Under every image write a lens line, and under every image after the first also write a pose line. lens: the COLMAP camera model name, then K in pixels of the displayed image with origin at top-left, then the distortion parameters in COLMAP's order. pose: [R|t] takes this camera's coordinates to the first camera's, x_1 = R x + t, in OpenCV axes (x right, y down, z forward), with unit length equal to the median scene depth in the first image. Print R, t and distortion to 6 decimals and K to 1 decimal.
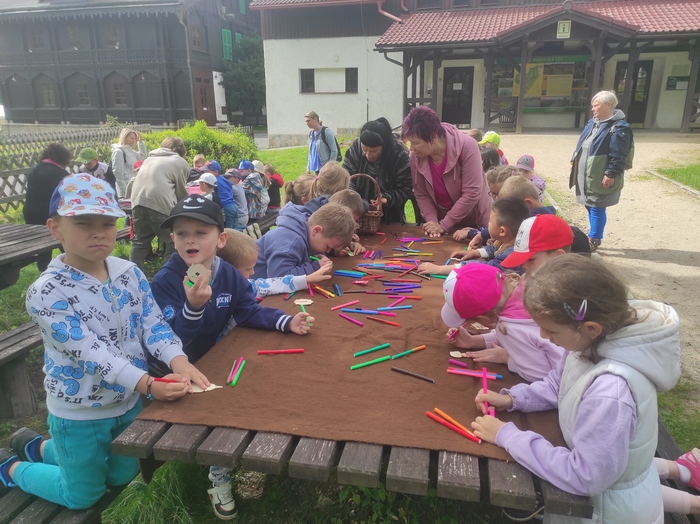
lens RADIAL K [[499.2, 0, 350.0], [0, 499.2, 262.6], [0, 0, 1]] dist [0.011287, -0.003681]
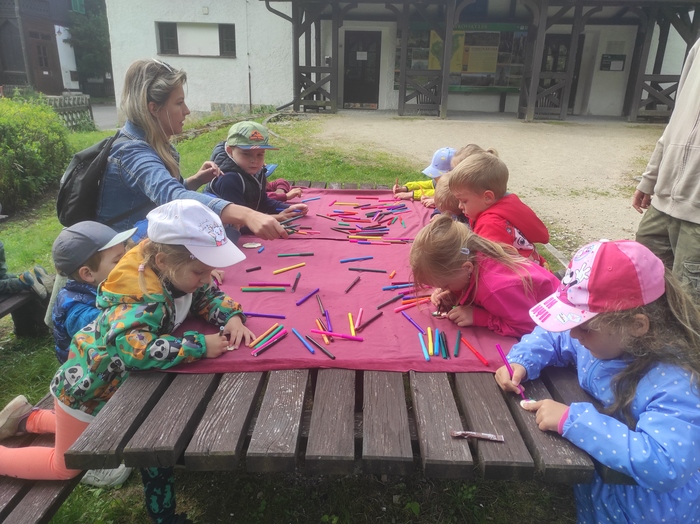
lens RADIAL K [[499.2, 0, 350.0], [0, 499.2, 262.6], [0, 0, 1]] dist [0.011287, -0.003681]
pose [[0.980397, -0.033202, 0.194215, 0.029352], [0.024411, 0.998574, 0.047483, -0.060548], [-0.195515, -0.041811, 0.979809, 0.209340]]
